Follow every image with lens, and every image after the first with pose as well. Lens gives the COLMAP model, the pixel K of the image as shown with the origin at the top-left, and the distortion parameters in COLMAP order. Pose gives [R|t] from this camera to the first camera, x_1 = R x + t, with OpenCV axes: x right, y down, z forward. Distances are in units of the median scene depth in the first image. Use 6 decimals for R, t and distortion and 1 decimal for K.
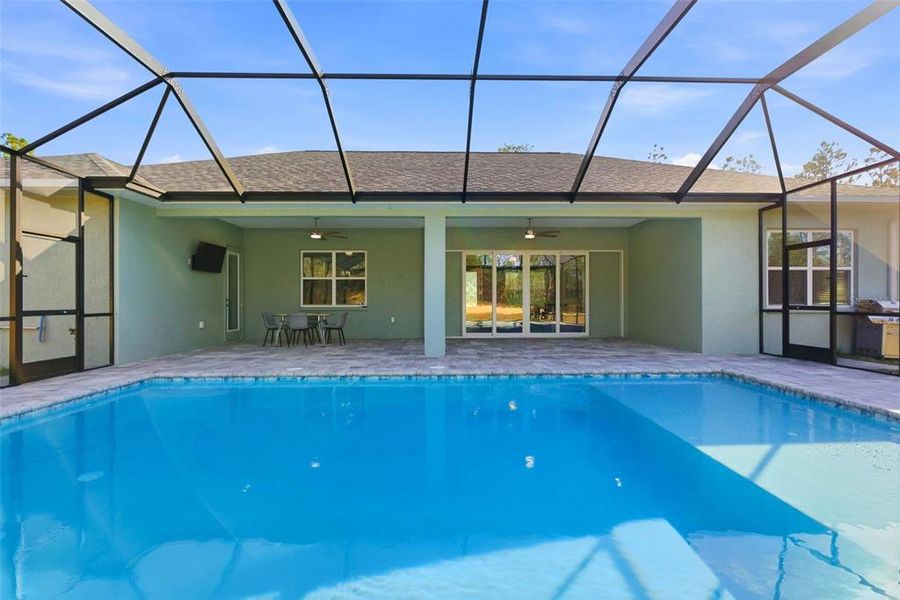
lens RADIAL K [[411.2, 0, 450.0], [0, 411.2, 300.0], [0, 0, 1]] dist [-0.021146, -0.000174]
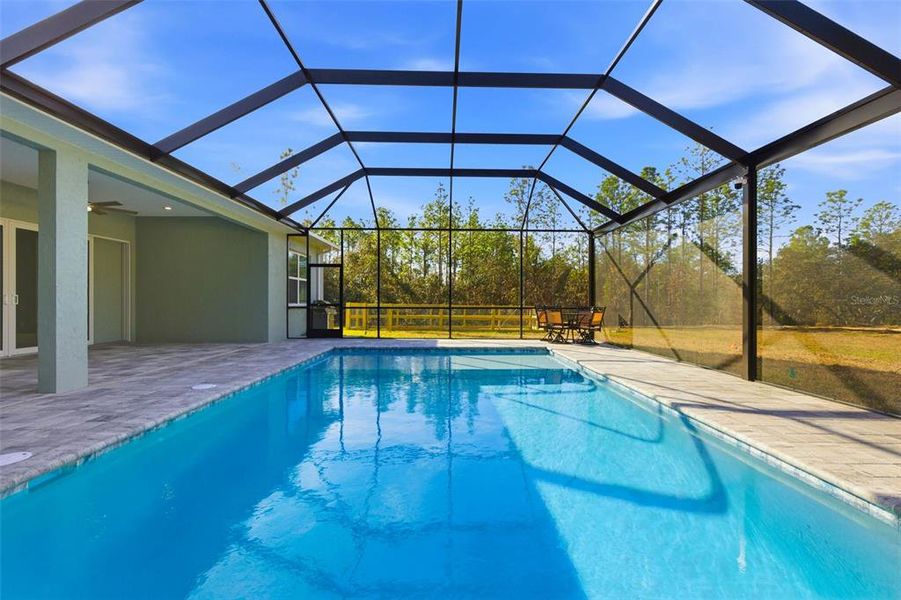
lens RADIAL K [[411.6, 0, 450.5], [0, 411.6, 300.0], [0, 0, 1]] dist [-0.021146, -0.000174]
pose [[-0.004741, 0.006104, 0.999970, -0.629540], [-0.005028, 0.999969, -0.006128, 0.006278], [-0.999976, -0.005057, -0.004710, 0.447537]]
